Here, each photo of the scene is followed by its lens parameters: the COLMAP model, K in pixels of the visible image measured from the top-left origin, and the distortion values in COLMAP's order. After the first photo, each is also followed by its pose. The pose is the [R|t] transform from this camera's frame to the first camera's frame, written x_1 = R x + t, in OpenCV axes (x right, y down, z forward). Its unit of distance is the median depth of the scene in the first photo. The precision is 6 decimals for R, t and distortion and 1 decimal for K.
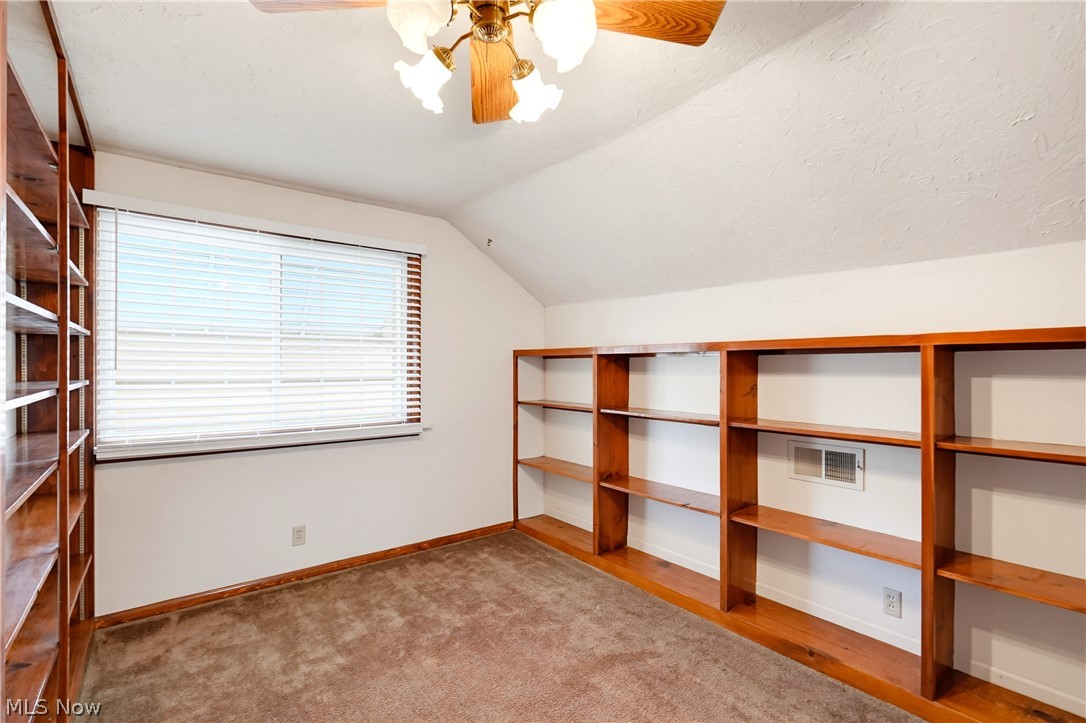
lens RADIAL K [[503.5, 0, 544.5], [0, 503.5, 368.1], [0, 0, 1]] dist [-0.003572, 0.001549]
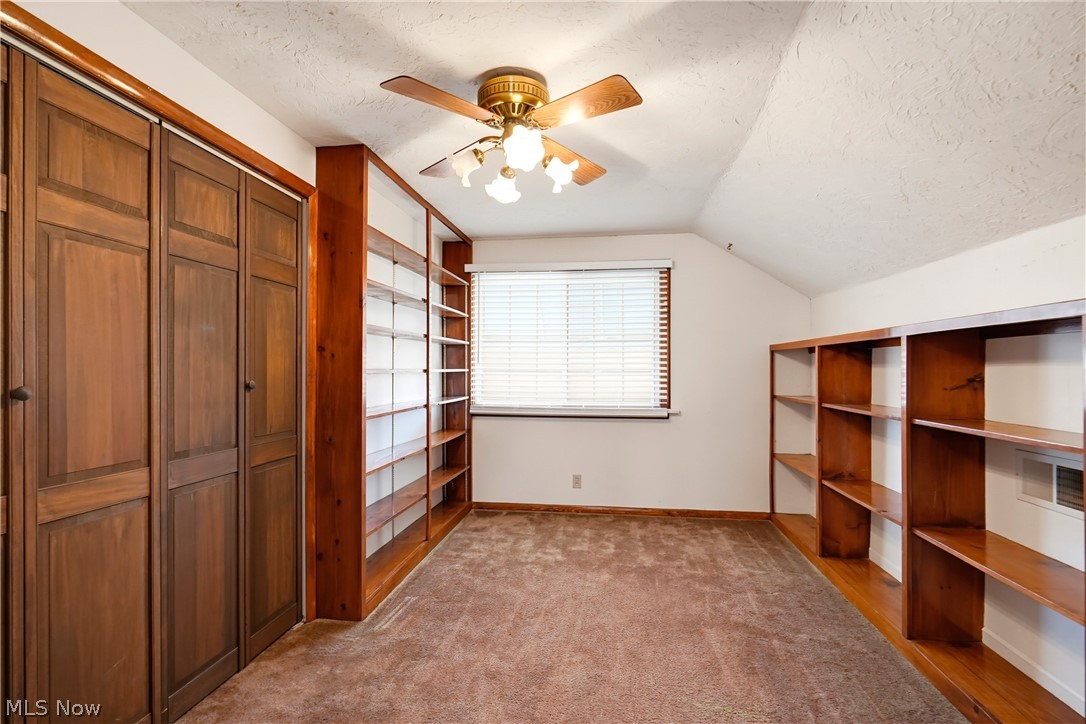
lens RADIAL K [[503.5, 0, 544.5], [0, 503.5, 368.6], [0, 0, 1]] dist [-0.003572, 0.001549]
pose [[0.687404, -0.001152, -0.726275, 0.525148], [-0.002437, 0.999989, -0.003892, 0.024736], [0.726271, 0.004445, 0.687394, -0.043832]]
